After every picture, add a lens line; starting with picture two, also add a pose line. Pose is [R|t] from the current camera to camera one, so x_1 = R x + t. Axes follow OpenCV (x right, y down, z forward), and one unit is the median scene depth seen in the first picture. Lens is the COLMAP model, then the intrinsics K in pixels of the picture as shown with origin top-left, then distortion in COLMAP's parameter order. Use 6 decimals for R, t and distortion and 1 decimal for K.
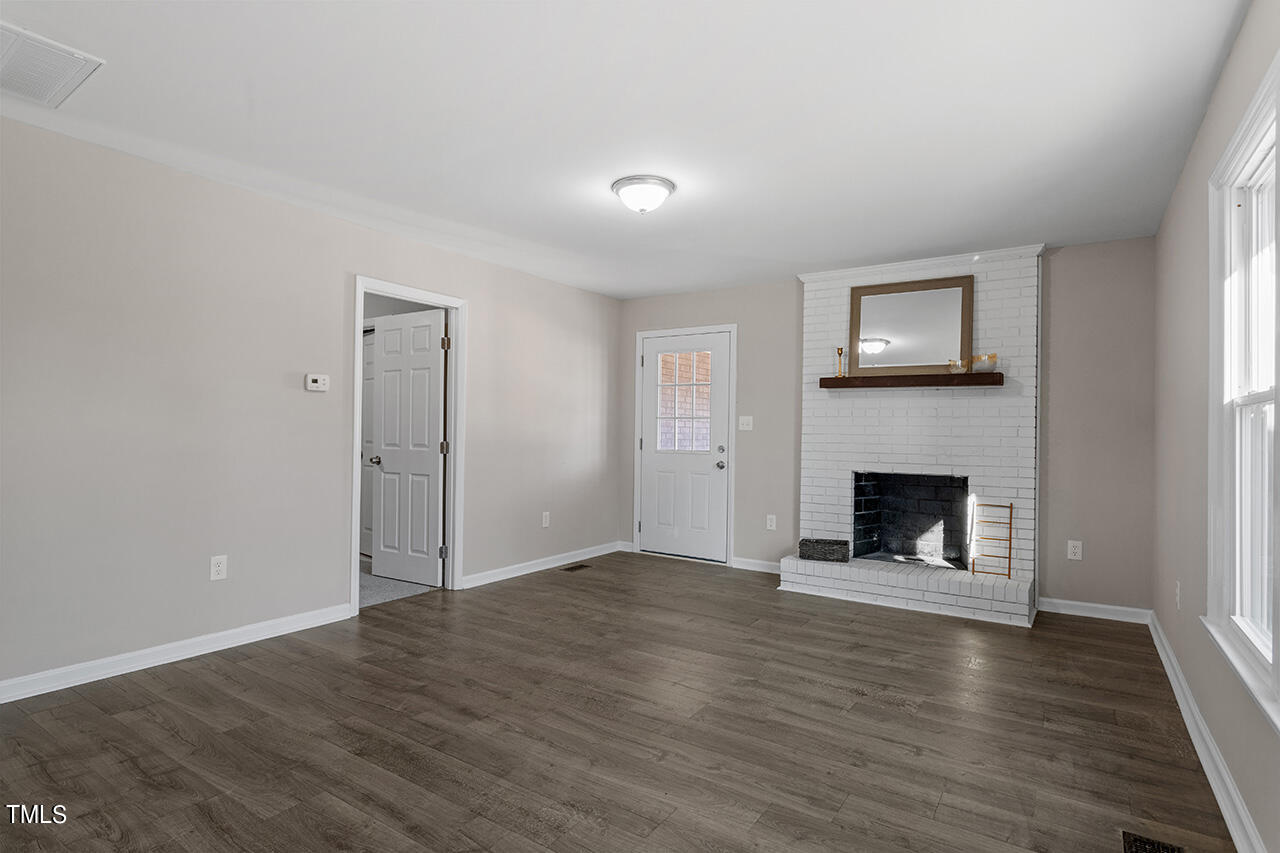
lens RADIAL K [[663.1, 0, 640.0], [0, 663.1, 426.5], [0, 0, 1]] dist [-0.001400, -0.000132]
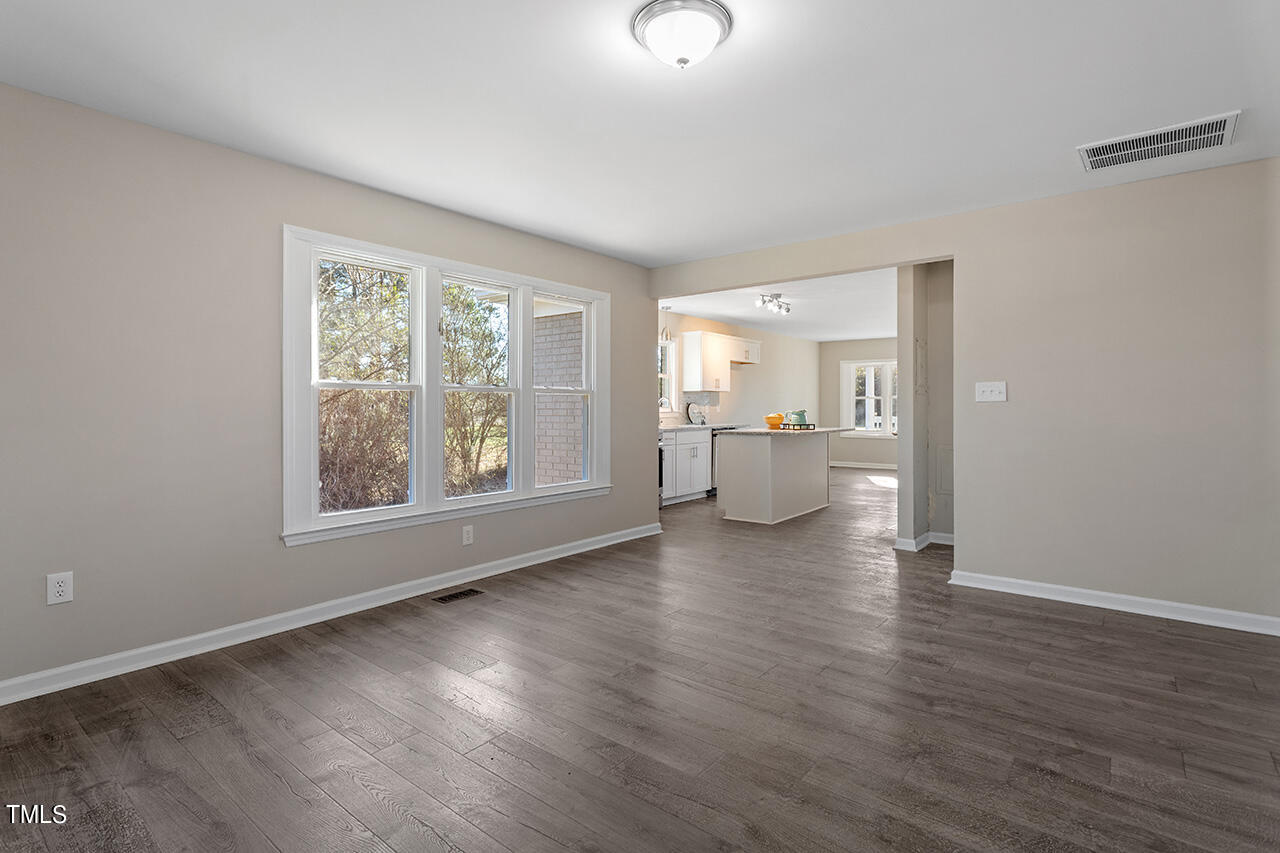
lens RADIAL K [[607.0, 0, 640.0], [0, 607.0, 426.5], [0, 0, 1]] dist [0.001101, 0.000125]
pose [[-0.995415, -0.015811, 0.094334, -0.018255], [-0.013699, 0.999642, 0.022993, 0.016673], [-0.094663, 0.021595, -0.995275, 1.933347]]
